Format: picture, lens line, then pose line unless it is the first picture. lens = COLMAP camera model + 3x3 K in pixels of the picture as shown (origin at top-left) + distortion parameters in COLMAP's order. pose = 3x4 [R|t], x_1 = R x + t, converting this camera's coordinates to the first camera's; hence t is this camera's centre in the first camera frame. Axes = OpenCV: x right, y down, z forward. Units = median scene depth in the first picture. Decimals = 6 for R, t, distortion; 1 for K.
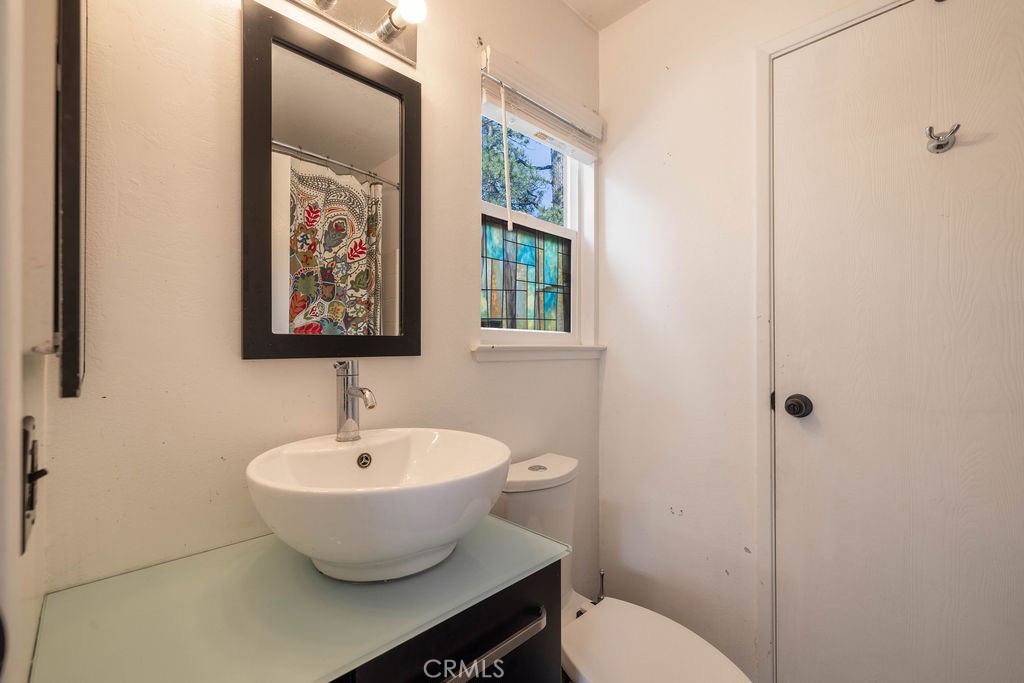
lens RADIAL K [[447.6, 0, 504.7], [0, 447.6, 345.4], [0, 0, 1]] dist [-0.001504, -0.000027]
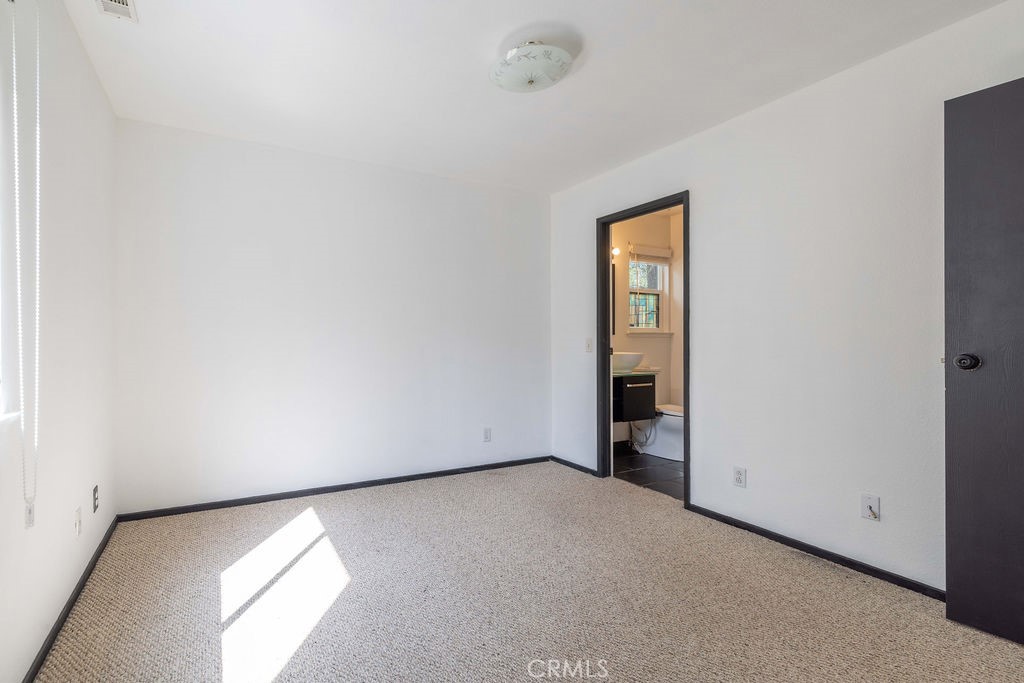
lens RADIAL K [[447.6, 0, 509.0], [0, 447.6, 343.9], [0, 0, 1]] dist [-0.001504, -0.000027]
pose [[0.972461, 0.004445, -0.233023, -0.129448], [-0.000563, 0.999860, 0.016722, 0.030813], [0.233065, -0.016130, 0.972327, -2.264077]]
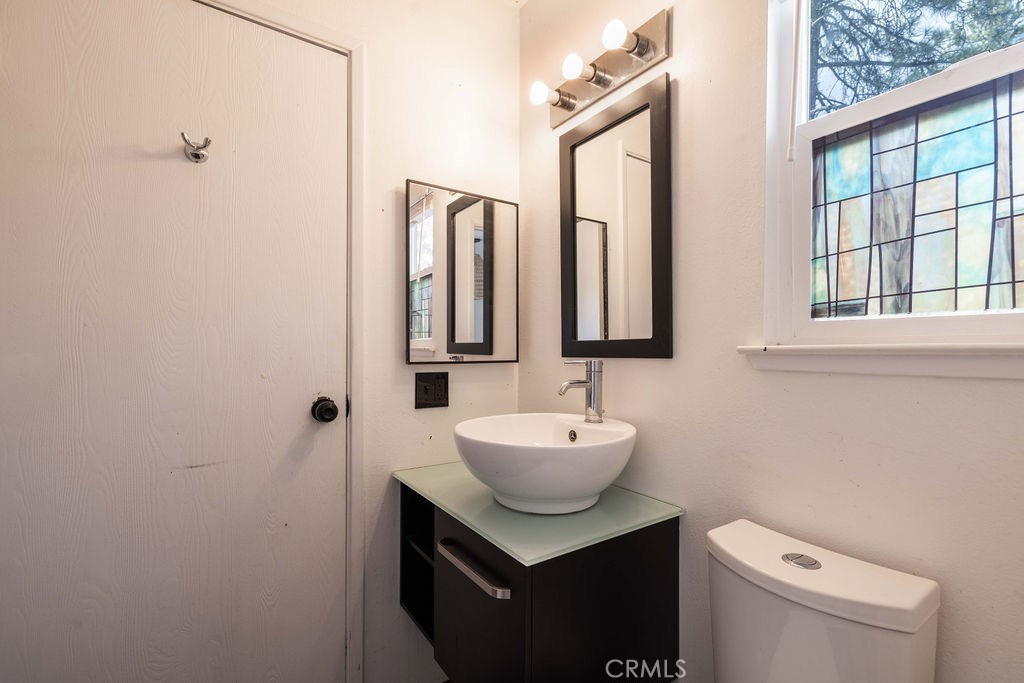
lens RADIAL K [[447.6, 0, 506.1], [0, 447.6, 348.0], [0, 0, 1]] dist [-0.001504, -0.000027]
pose [[-0.189141, -0.007309, -0.981923, 0.624195], [0.004581, 0.999955, -0.008326, 0.005631], [0.981939, -0.006073, -0.189099, 0.654639]]
